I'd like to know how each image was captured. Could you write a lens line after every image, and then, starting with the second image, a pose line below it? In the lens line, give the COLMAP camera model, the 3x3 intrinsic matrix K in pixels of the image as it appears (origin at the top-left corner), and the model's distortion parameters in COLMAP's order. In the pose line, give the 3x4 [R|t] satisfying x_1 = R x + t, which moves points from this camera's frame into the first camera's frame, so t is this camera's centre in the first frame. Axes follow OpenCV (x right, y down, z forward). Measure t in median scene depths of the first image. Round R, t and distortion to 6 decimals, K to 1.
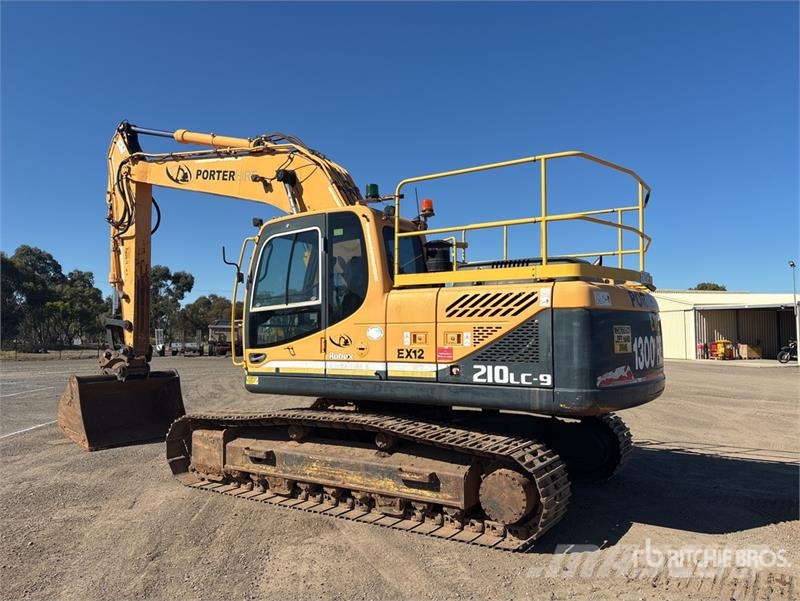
lens RADIAL K [[604.0, 0, 400.1], [0, 604.0, 301.7], [0, 0, 1]] dist [0.050105, -0.051728]
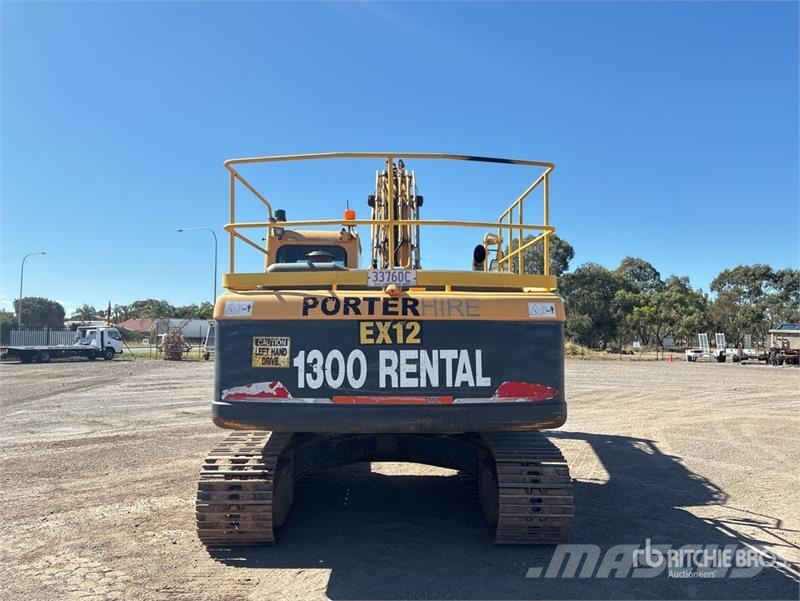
lens RADIAL K [[604.0, 0, 402.2], [0, 604.0, 298.8], [0, 0, 1]] dist [0.050105, -0.051728]
pose [[0.555937, -0.038749, -0.830321, 0.687338], [0.030395, 0.999192, -0.026279, 0.006872], [0.830668, -0.010629, 0.556666, 0.371162]]
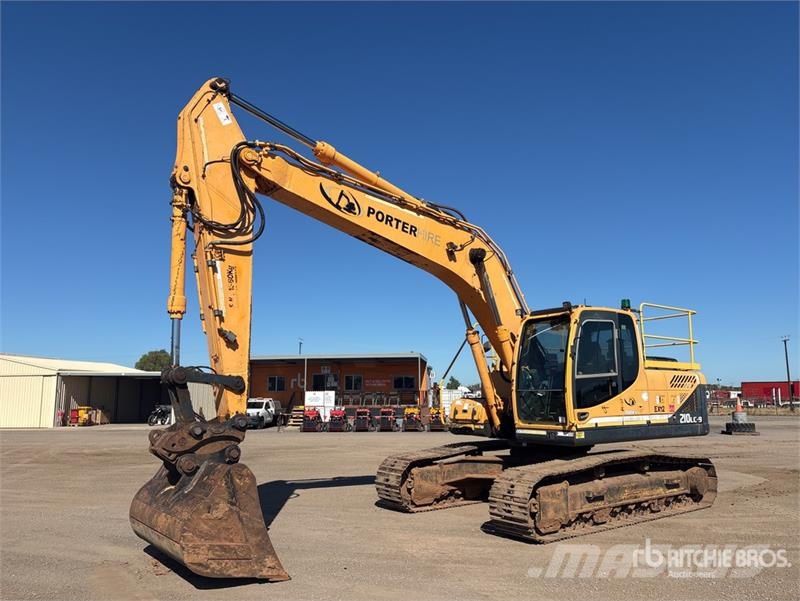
lens RADIAL K [[604.0, 0, 403.5], [0, 604.0, 307.7], [0, 0, 1]] dist [0.050105, -0.051728]
pose [[0.332401, 0.139695, 0.932735, -1.136995], [-0.046708, 0.990195, -0.131655, 0.039550], [-0.941981, 0.000196, 0.335666, 0.682378]]
